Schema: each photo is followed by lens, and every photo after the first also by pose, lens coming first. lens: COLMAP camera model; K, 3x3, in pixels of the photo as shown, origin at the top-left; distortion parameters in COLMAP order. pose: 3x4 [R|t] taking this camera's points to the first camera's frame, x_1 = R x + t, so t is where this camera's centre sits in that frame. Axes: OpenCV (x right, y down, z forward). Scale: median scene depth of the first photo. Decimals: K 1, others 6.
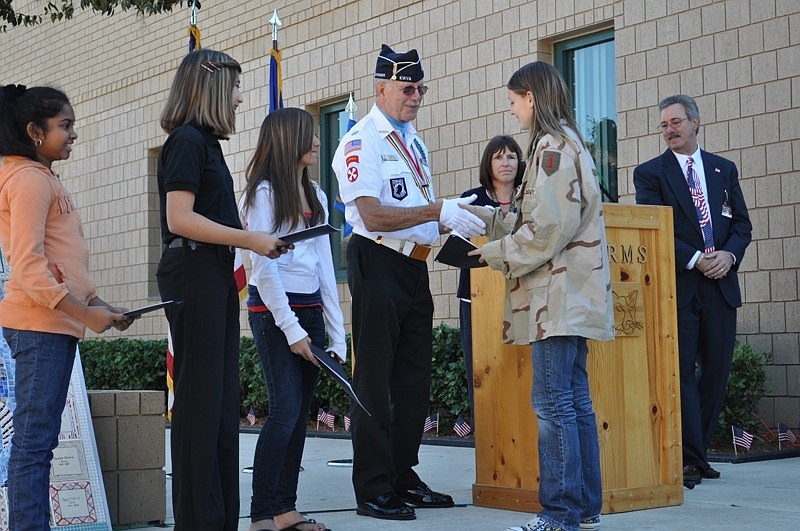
lens RADIAL K [[1628.0, 0, 400.0], [0, 1628.0, 265.5], [0, 0, 1]] dist [0.092780, 0.674635]
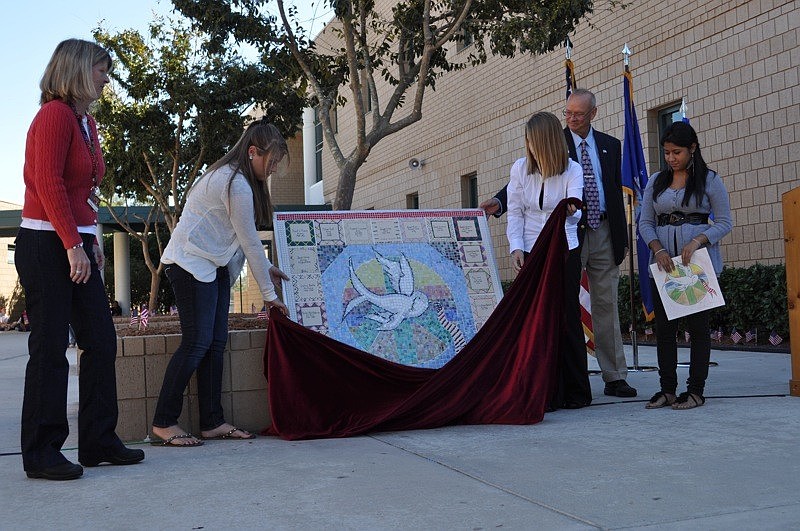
lens RADIAL K [[1628.0, 0, 400.0], [0, 1628.0, 265.5], [0, 0, 1]] dist [0.092780, 0.674635]
pose [[0.930790, -0.025770, -0.364644, 0.249954], [0.042316, 0.998402, 0.037457, -0.026263], [0.363096, -0.050294, 0.930393, -0.386195]]
